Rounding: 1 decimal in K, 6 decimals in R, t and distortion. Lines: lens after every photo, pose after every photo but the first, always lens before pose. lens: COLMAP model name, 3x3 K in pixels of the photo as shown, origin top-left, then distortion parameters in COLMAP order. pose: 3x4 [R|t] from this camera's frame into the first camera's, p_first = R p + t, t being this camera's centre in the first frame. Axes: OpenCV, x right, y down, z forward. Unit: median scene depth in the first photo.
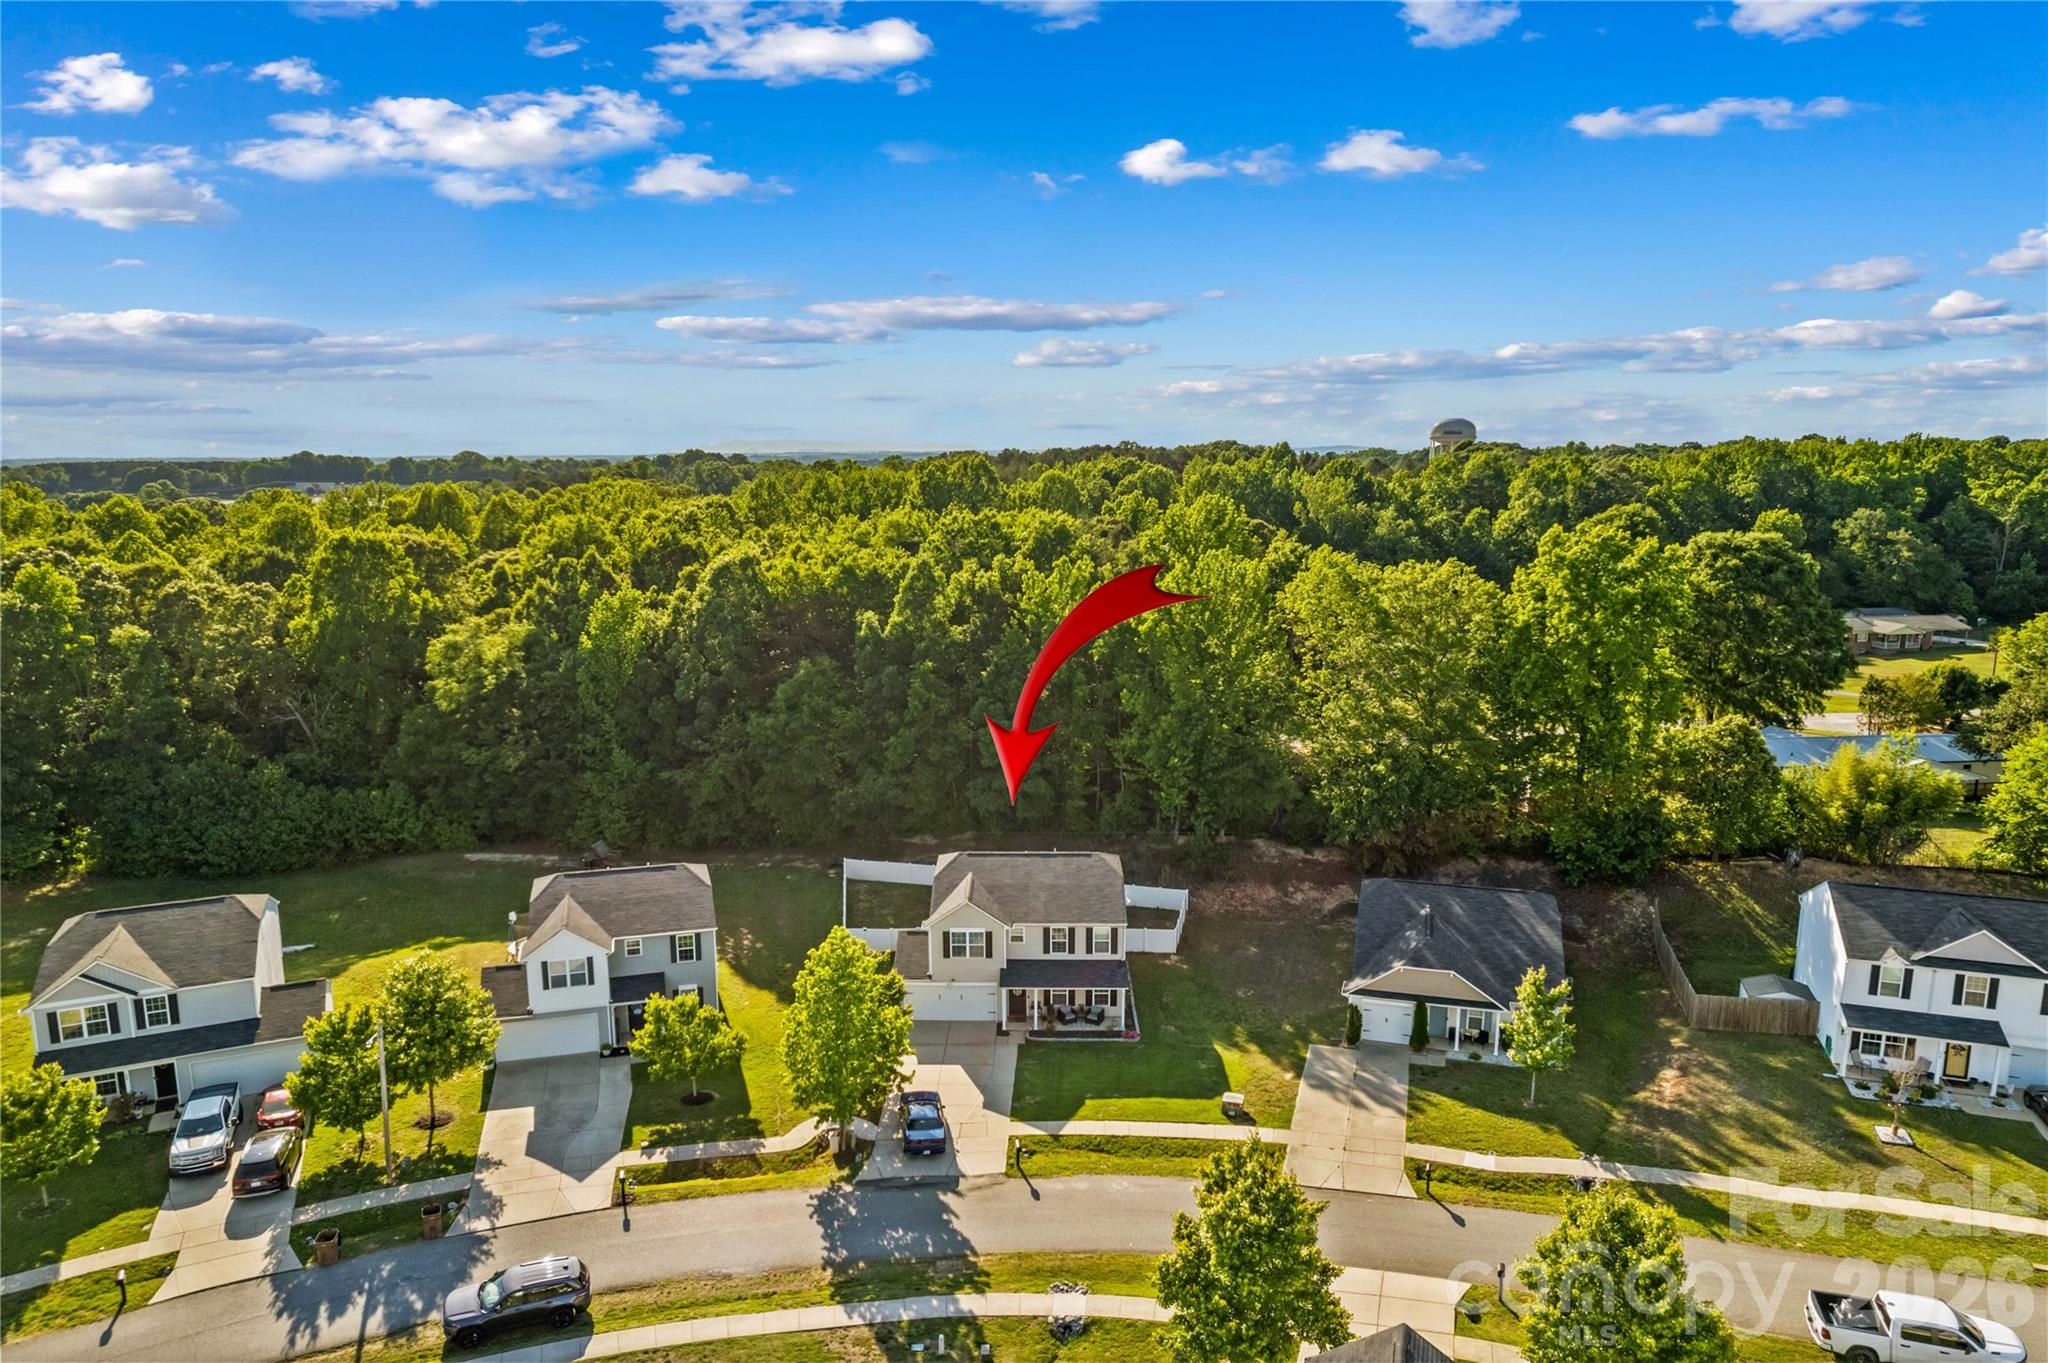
lens RADIAL K [[1258.0, 0, 1024.0], [0, 1258.0, 681.5], [0, 0, 1]] dist [-0.069934, 0.057935]
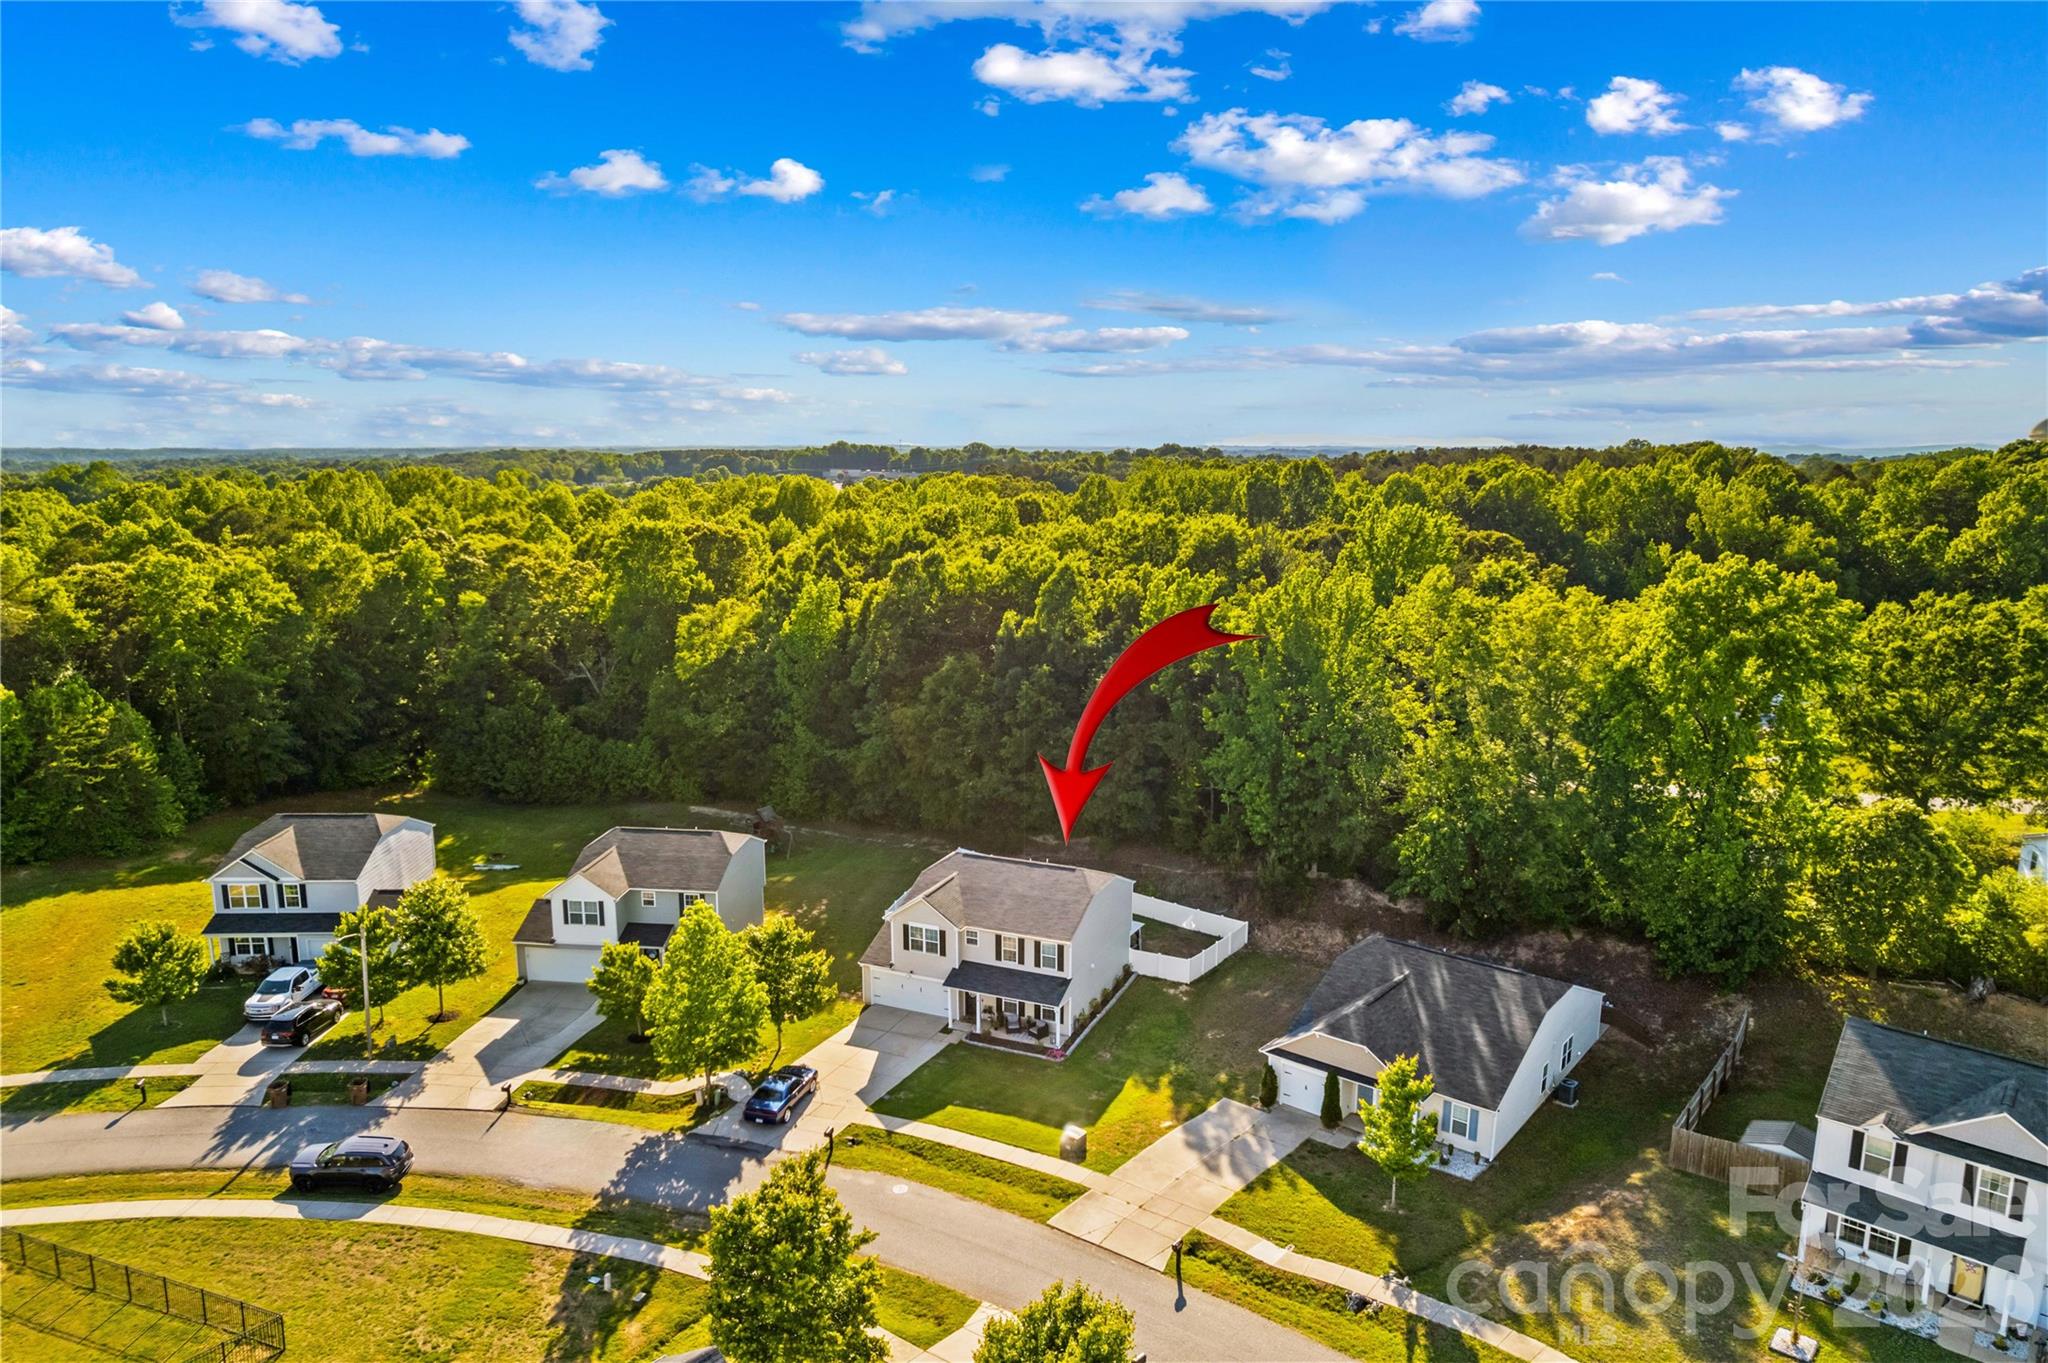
lens RADIAL K [[1258.0, 0, 1024.0], [0, 1258.0, 681.5], [0, 0, 1]] dist [-0.069934, 0.057935]
pose [[0.929671, 0.071871, -0.361313, 0.421724], [-0.070339, 0.997371, 0.017410, -0.028990], [0.361615, 0.009228, 0.932282, 0.067995]]
